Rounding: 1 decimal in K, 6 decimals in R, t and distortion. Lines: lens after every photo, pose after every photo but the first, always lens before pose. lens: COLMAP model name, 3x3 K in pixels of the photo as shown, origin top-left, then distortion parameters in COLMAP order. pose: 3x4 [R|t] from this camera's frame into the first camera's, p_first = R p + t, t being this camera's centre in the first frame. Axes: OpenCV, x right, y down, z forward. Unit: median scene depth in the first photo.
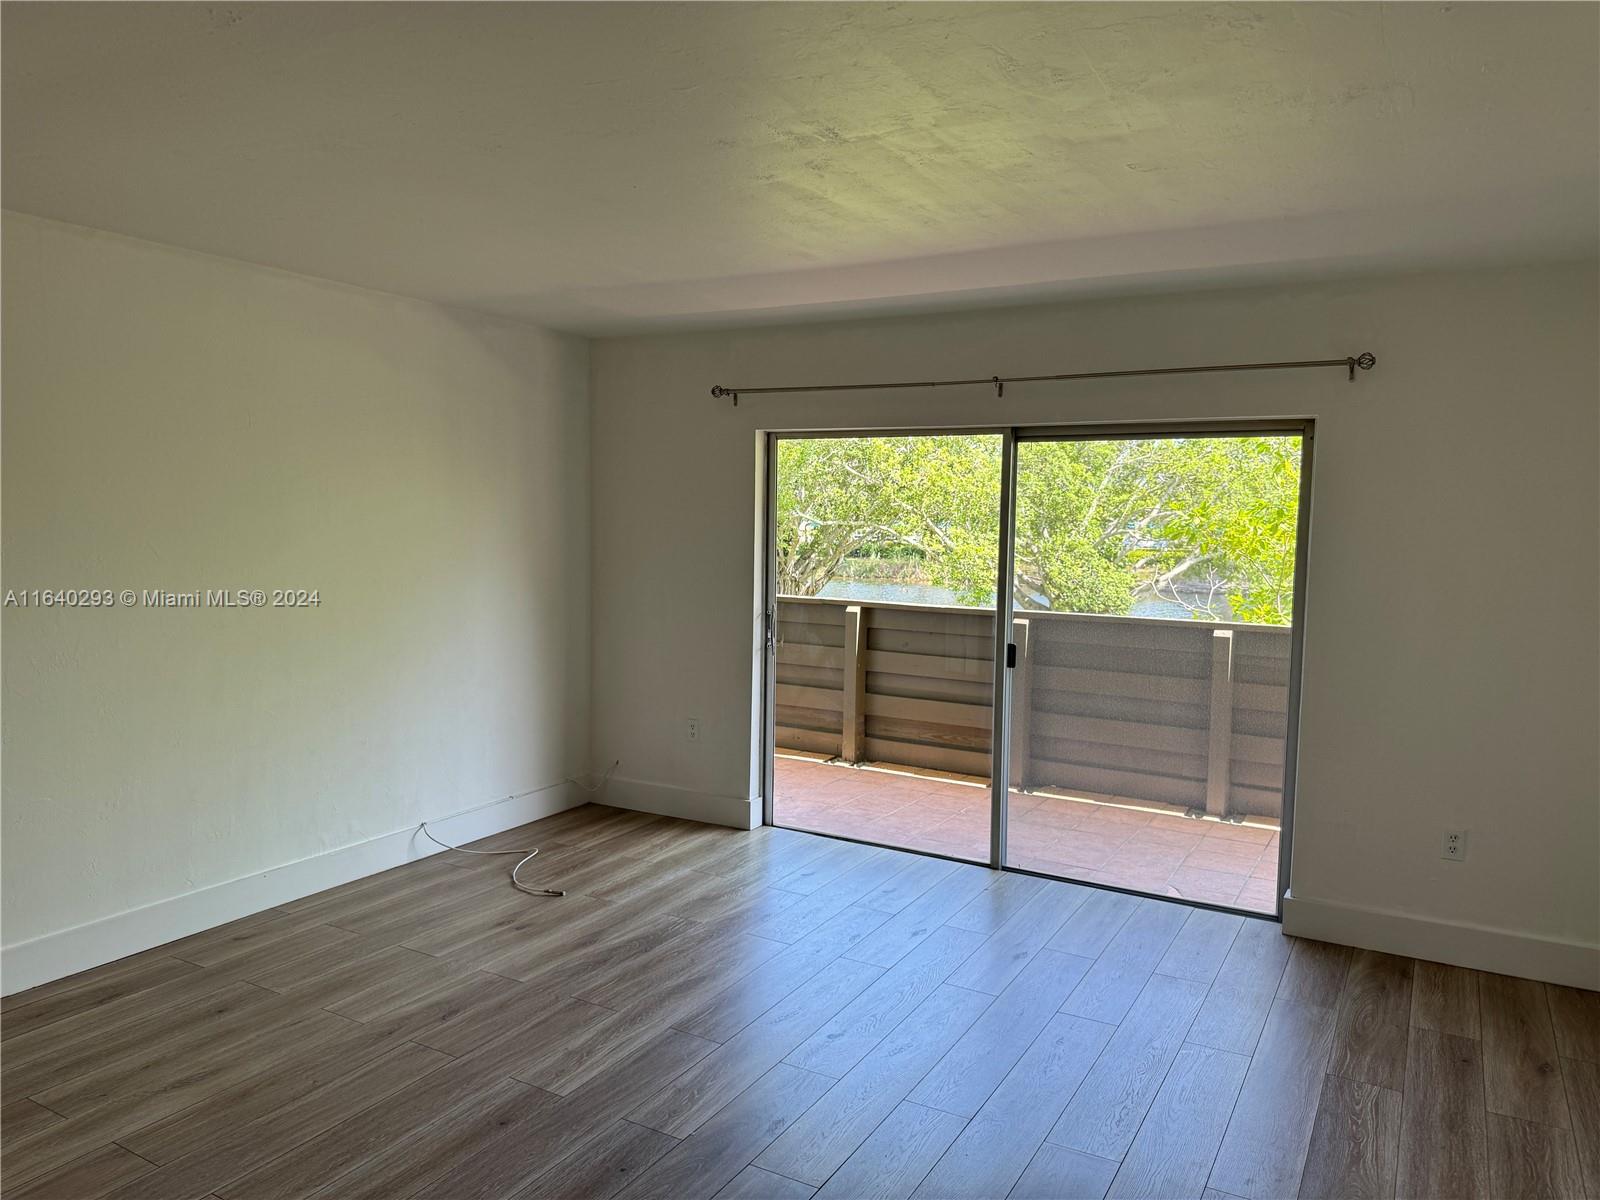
lens RADIAL K [[1119.2, 0, 796.4], [0, 1119.2, 598.0], [0, 0, 1]] dist [0.072974, -0.085865]
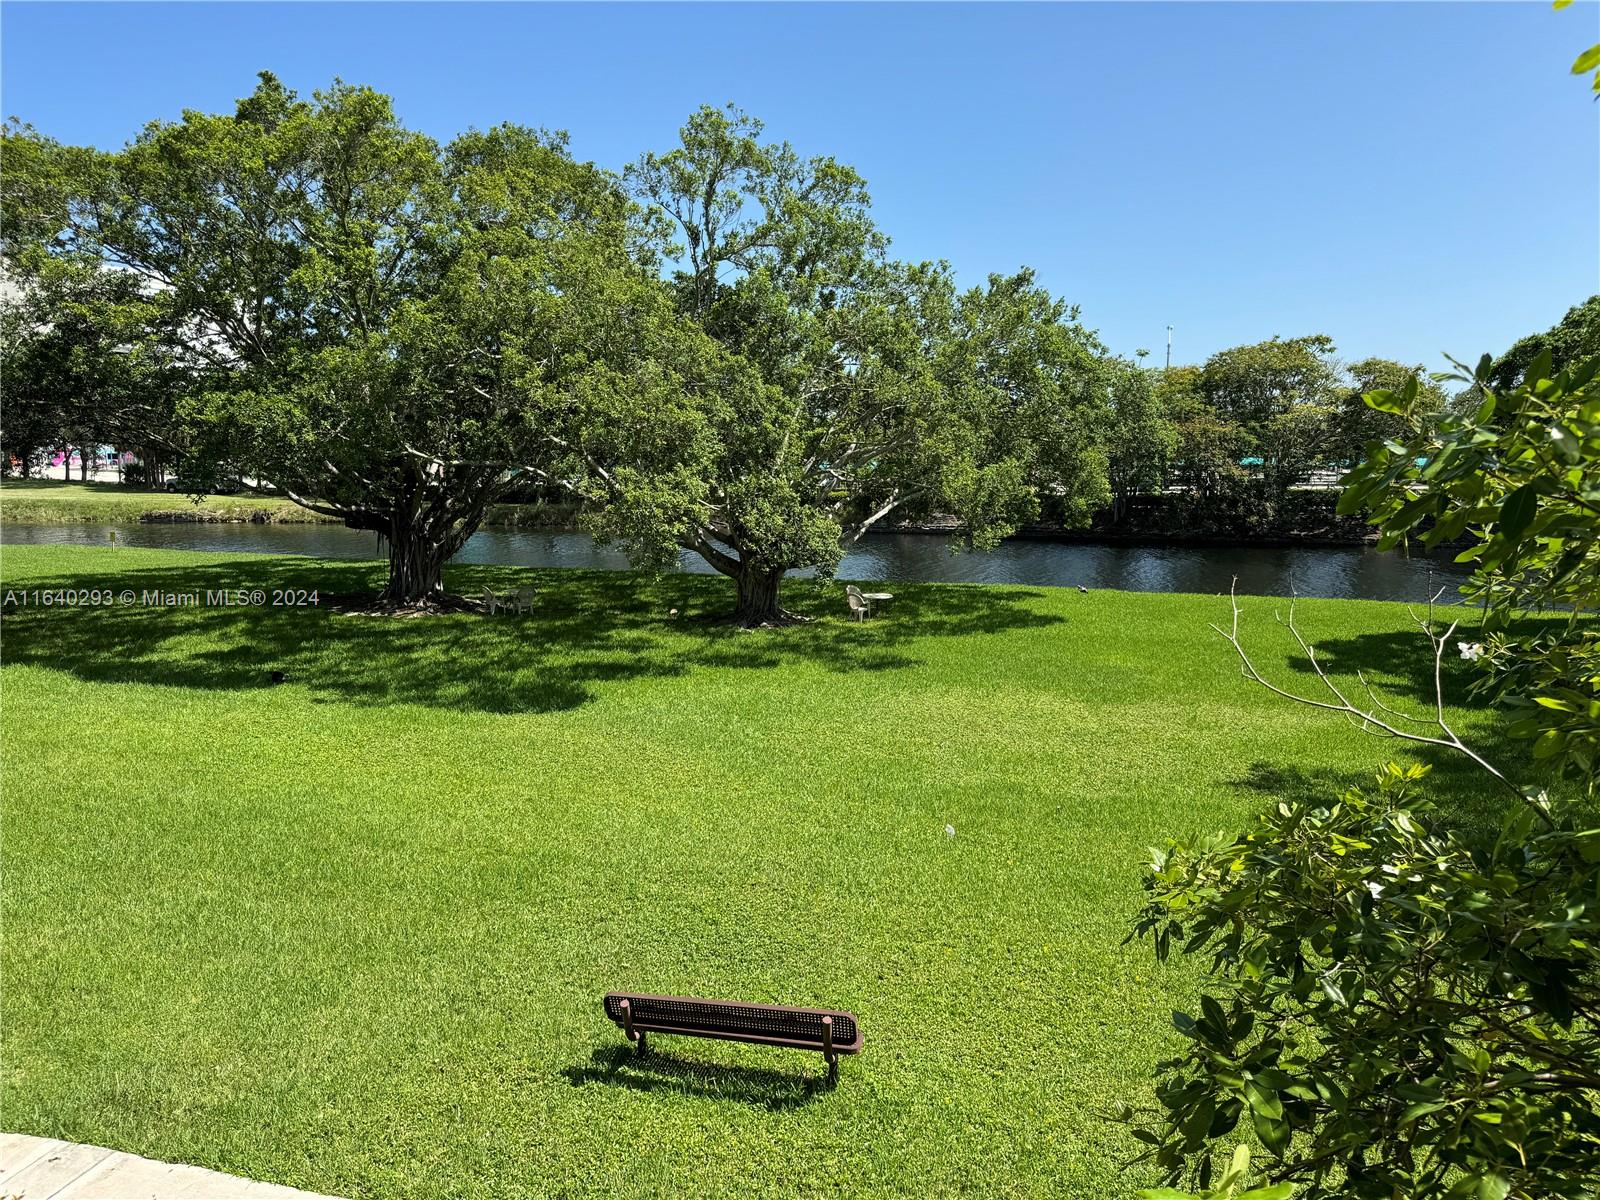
lens RADIAL K [[1119.2, 0, 806.6], [0, 1119.2, 588.9], [0, 0, 1]] dist [0.072974, -0.085865]
pose [[0.955763, -0.048954, 0.290037, 0.033789], [0.036228, 0.998137, 0.049090, -0.012276], [-0.291900, -0.036411, 0.955756, 0.218559]]
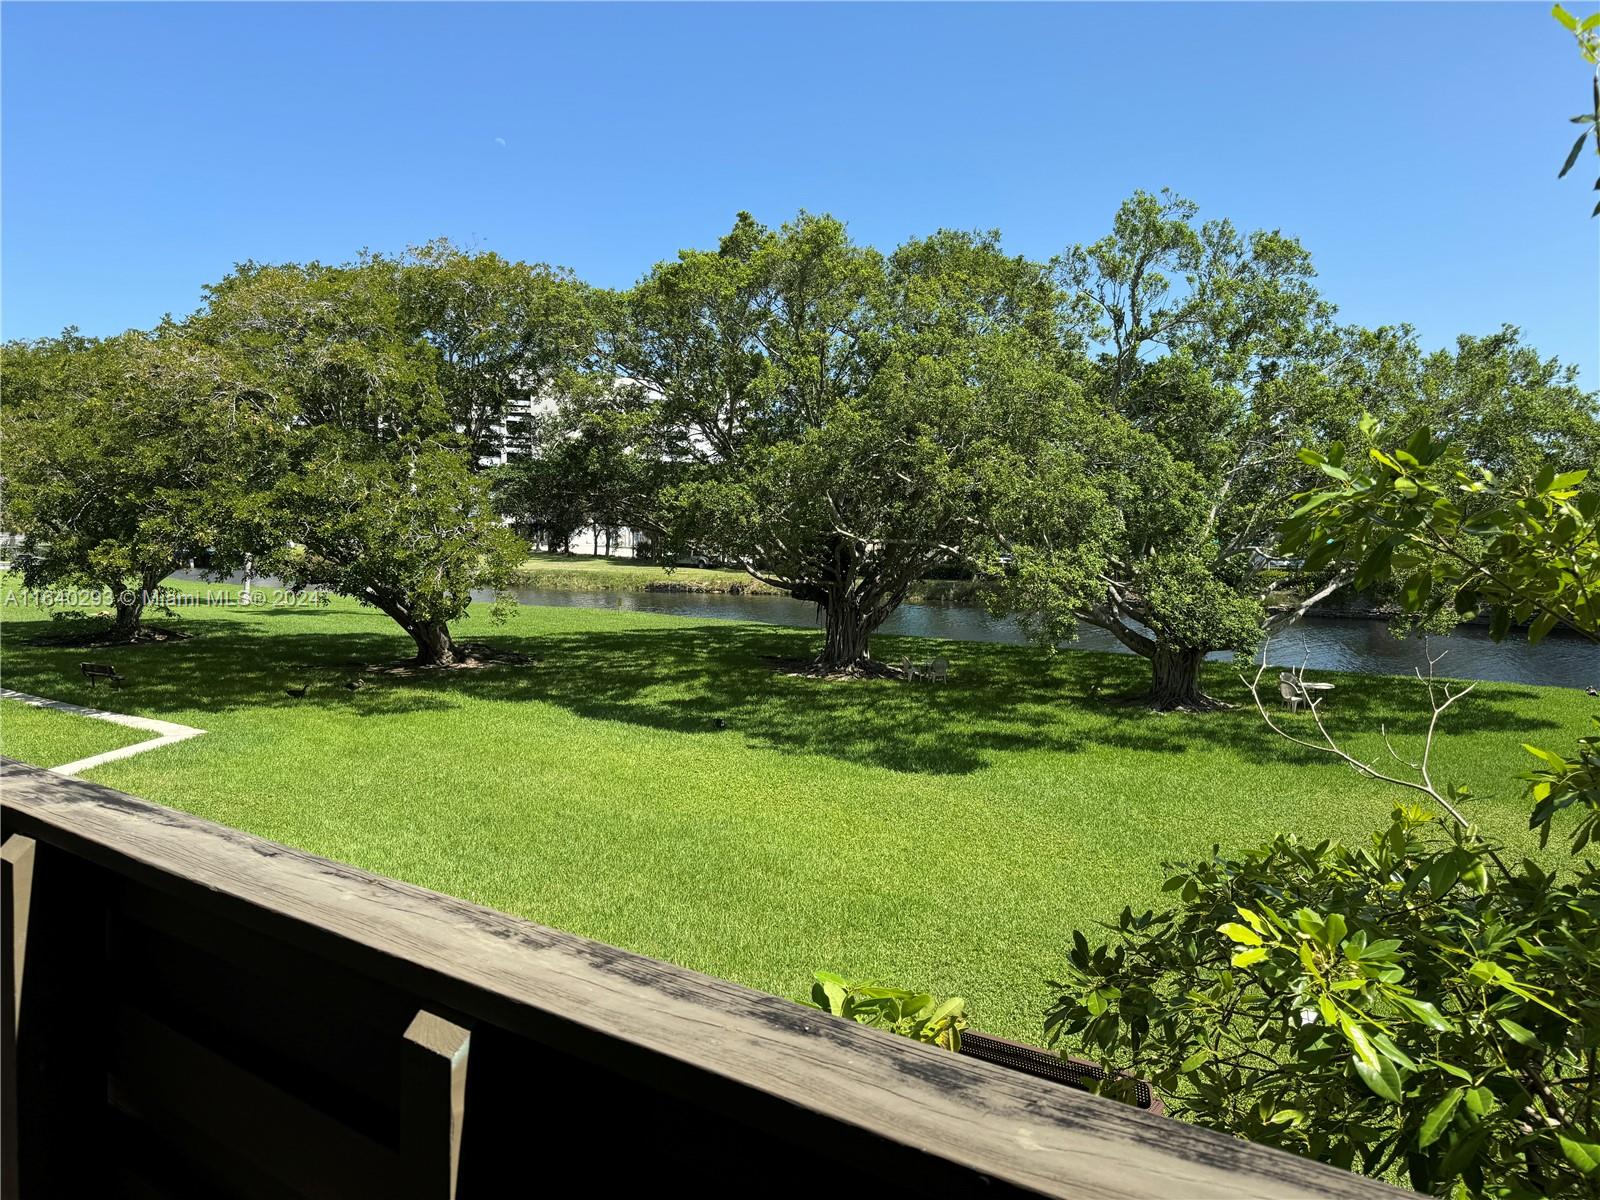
lens RADIAL K [[1119.2, 0, 807.1], [0, 1119.2, 597.5], [0, 0, 1]] dist [0.072974, -0.085865]
pose [[0.995113, -0.006947, -0.098495, 0.062299], [0.004929, 0.999773, -0.020710, -0.009676], [0.098616, 0.020124, 0.994922, 0.184579]]
